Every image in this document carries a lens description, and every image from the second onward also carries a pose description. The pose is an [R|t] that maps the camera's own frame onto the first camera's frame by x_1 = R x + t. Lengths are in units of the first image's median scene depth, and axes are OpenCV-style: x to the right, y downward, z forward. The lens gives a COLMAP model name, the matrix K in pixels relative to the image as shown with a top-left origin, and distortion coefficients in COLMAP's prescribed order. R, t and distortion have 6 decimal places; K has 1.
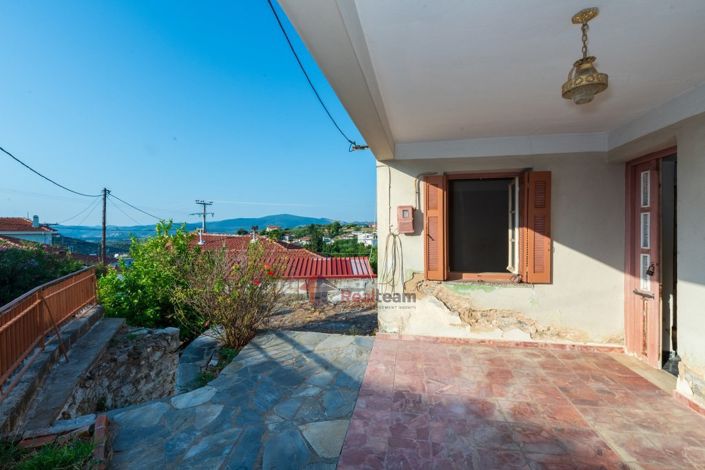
lens RADIAL K [[276.9, 0, 354.0], [0, 276.9, 231.7], [0, 0, 1]] dist [0.002651, 0.000101]
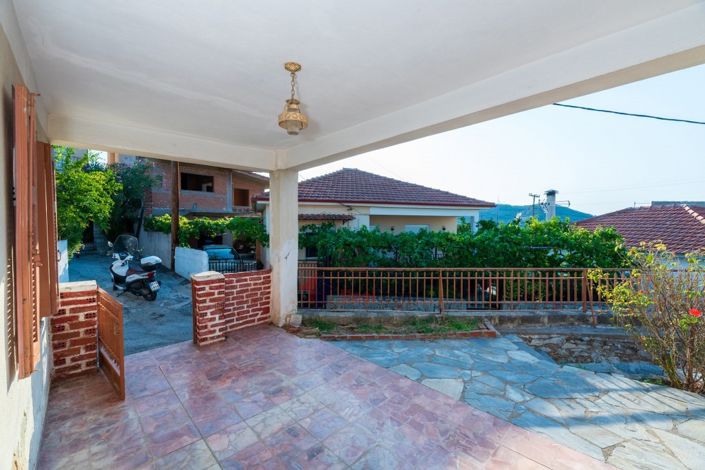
lens RADIAL K [[304.9, 0, 352.5], [0, 304.9, 235.0], [0, 0, 1]] dist [0.000348, -0.000188]
pose [[-0.573081, 0.017378, -0.819314, 0.919341], [-0.000999, 0.999760, 0.021904, -0.003773], [0.819498, 0.013372, -0.572926, 1.020382]]
